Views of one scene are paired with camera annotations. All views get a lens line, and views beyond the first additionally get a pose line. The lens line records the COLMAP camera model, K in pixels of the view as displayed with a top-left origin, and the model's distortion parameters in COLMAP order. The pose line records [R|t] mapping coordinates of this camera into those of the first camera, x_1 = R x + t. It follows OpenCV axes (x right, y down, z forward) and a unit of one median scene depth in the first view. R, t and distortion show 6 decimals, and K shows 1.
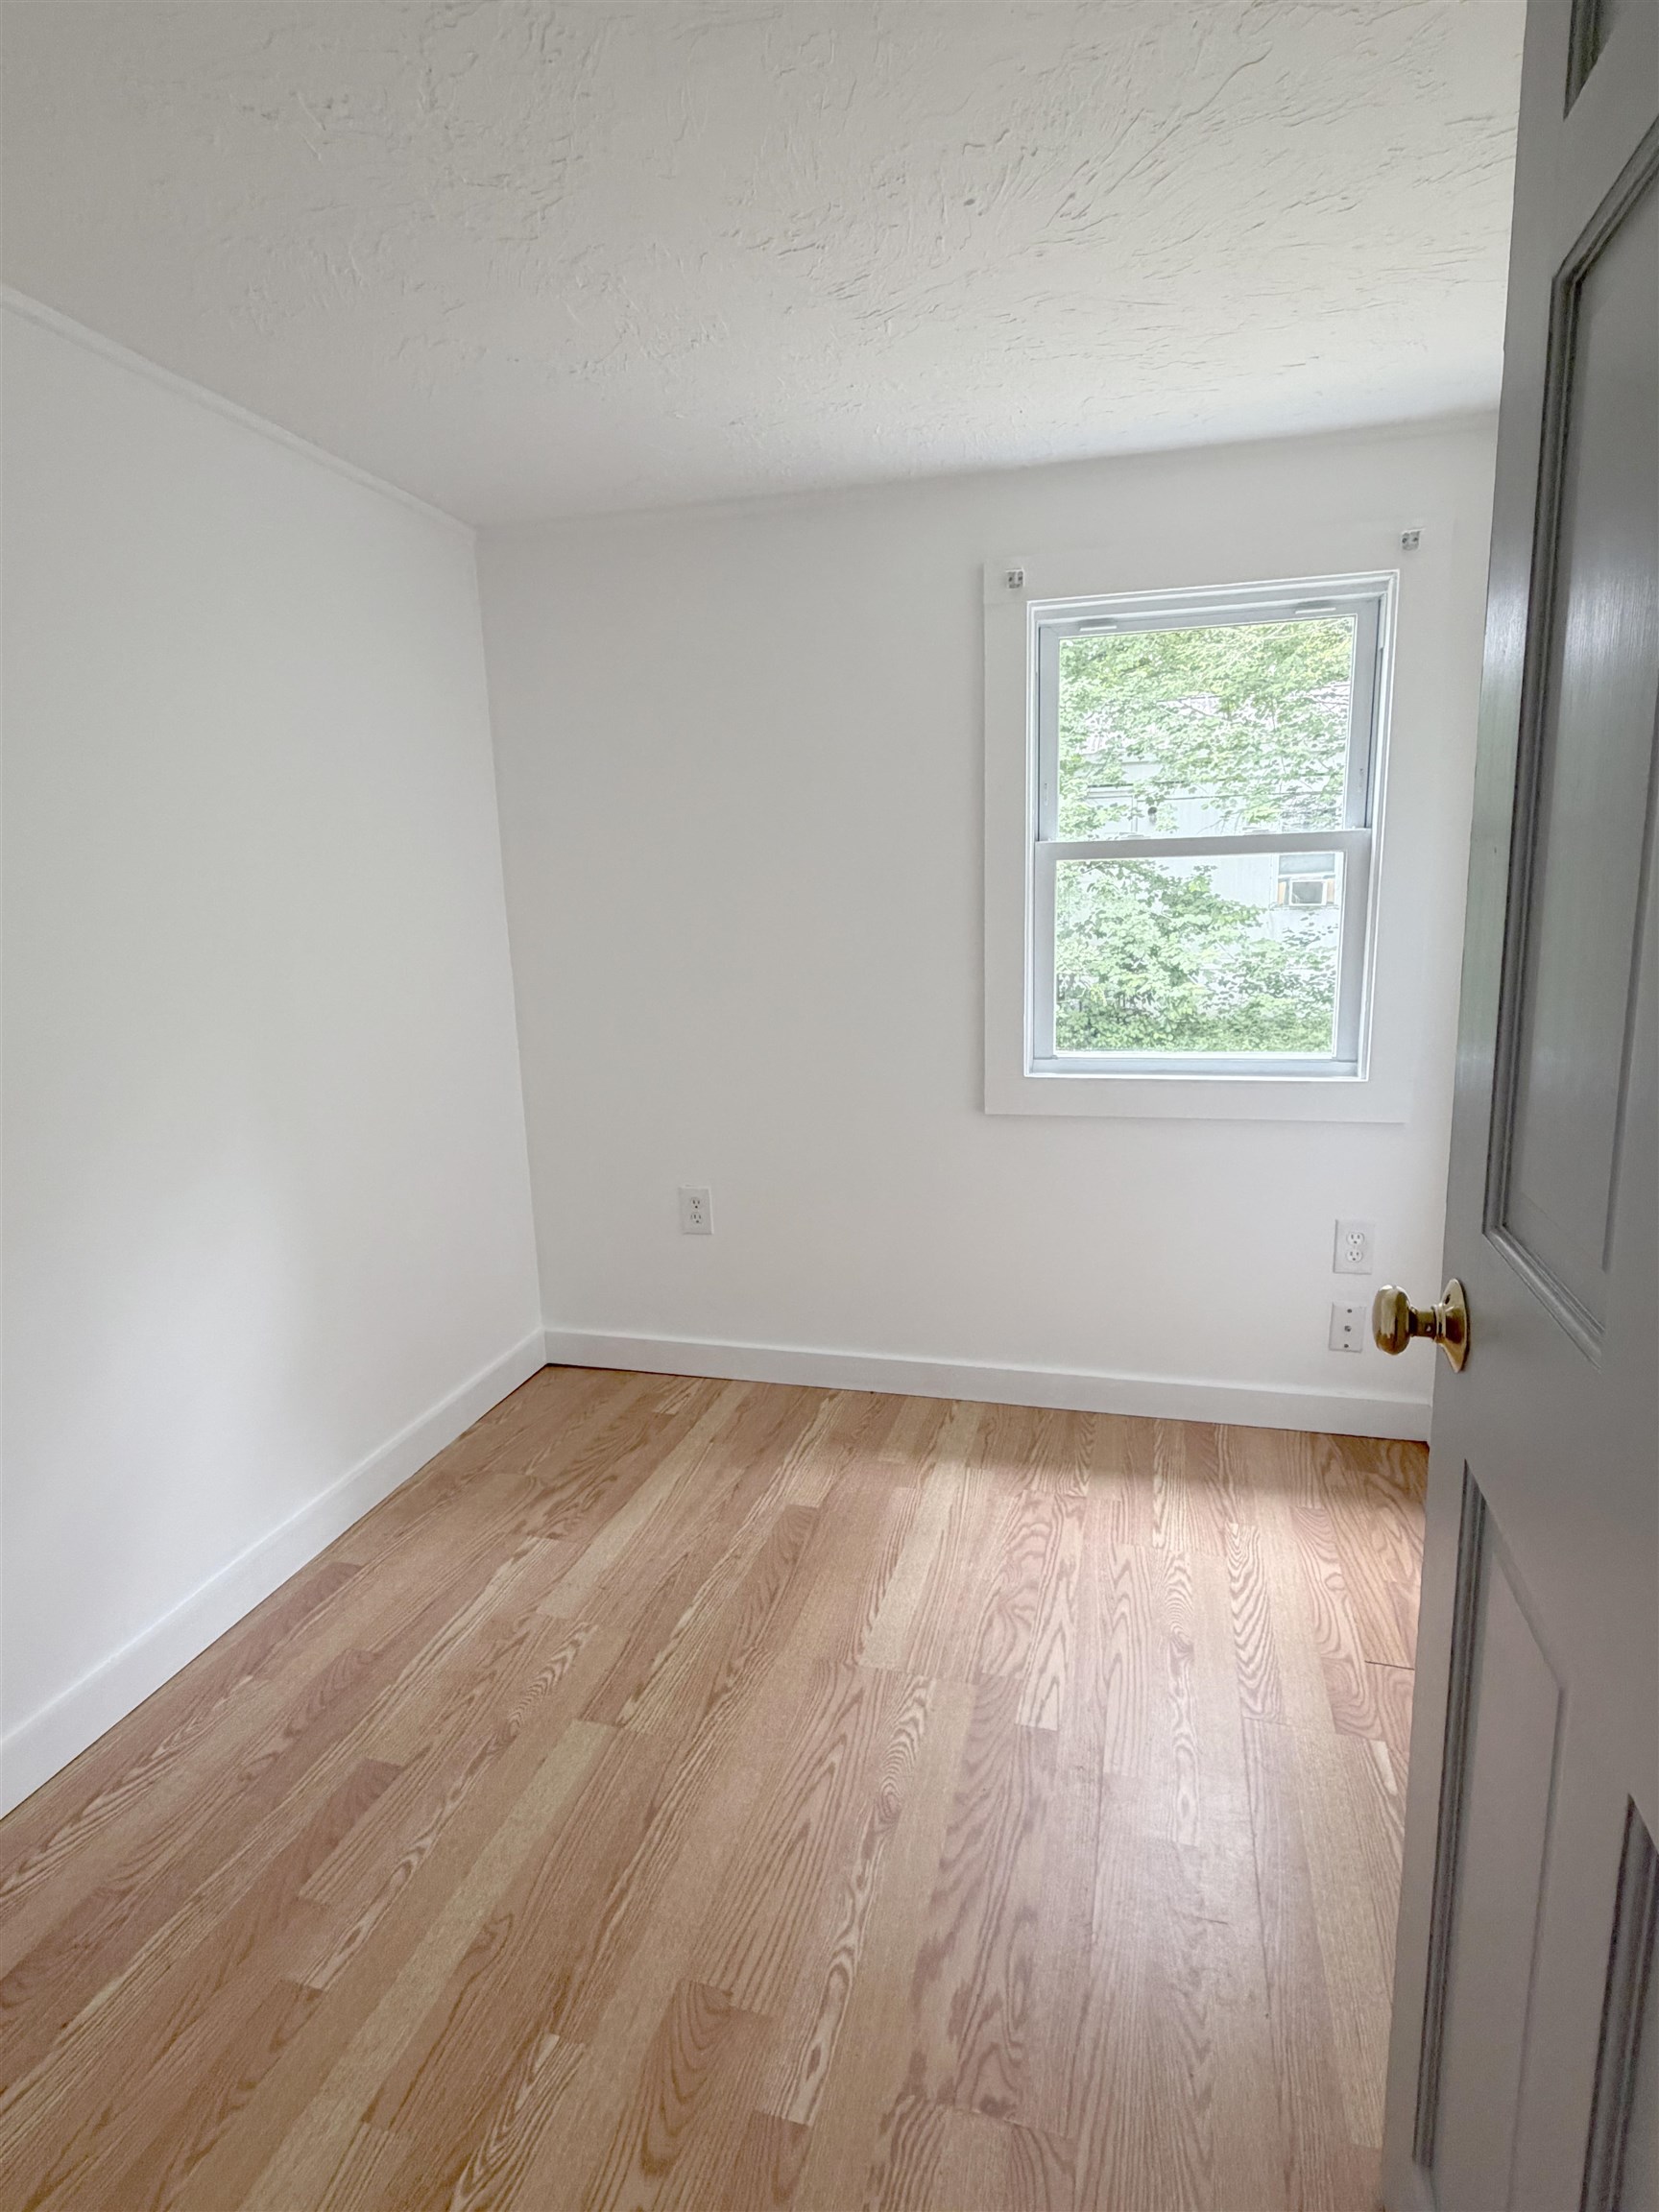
lens RADIAL K [[1139.0, 0, 829.5], [0, 1139.0, 1106.0], [0, 0, 1]] dist [0.013073, -0.000856]
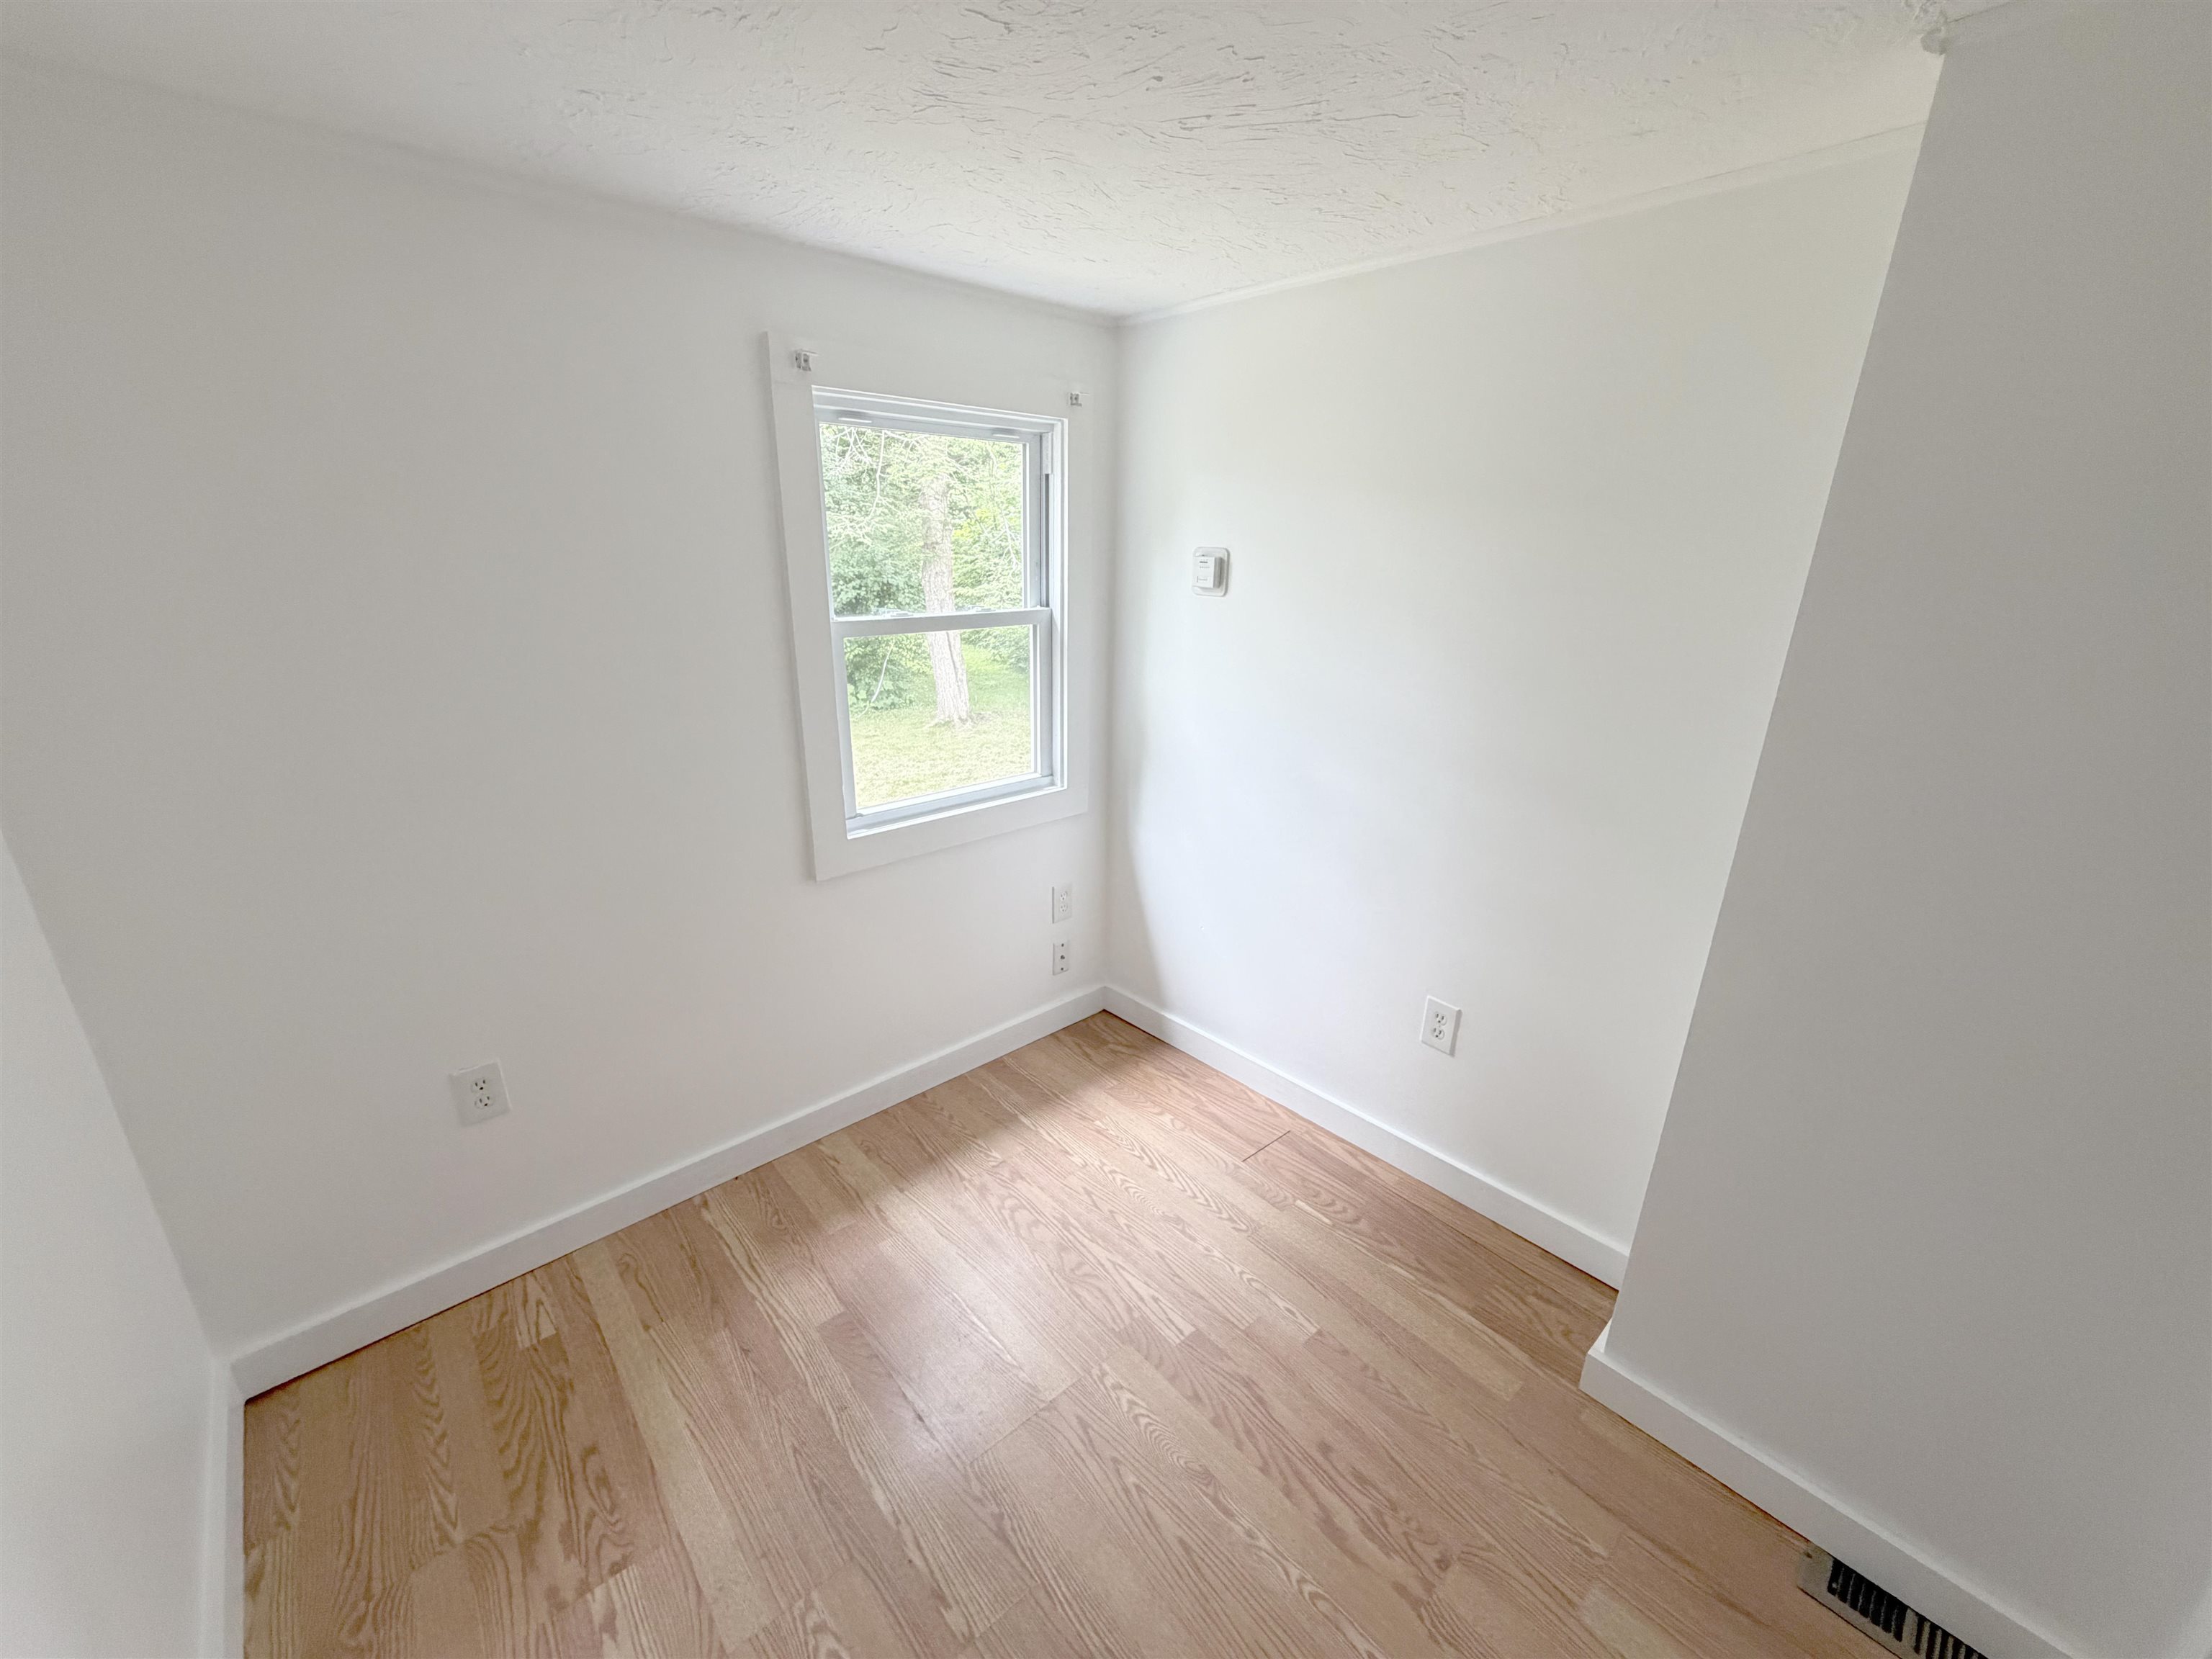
lens RADIAL K [[883.0, 0, 1107.0], [0, 883.0, 834.6], [0, 0, 1]] dist [0.000435, 0.000614]
pose [[0.542472, -0.231425, 0.807568, -0.446968], [0.138030, 0.972796, 0.186055, -0.182843], [-0.828656, 0.010539, 0.559658, 0.391270]]
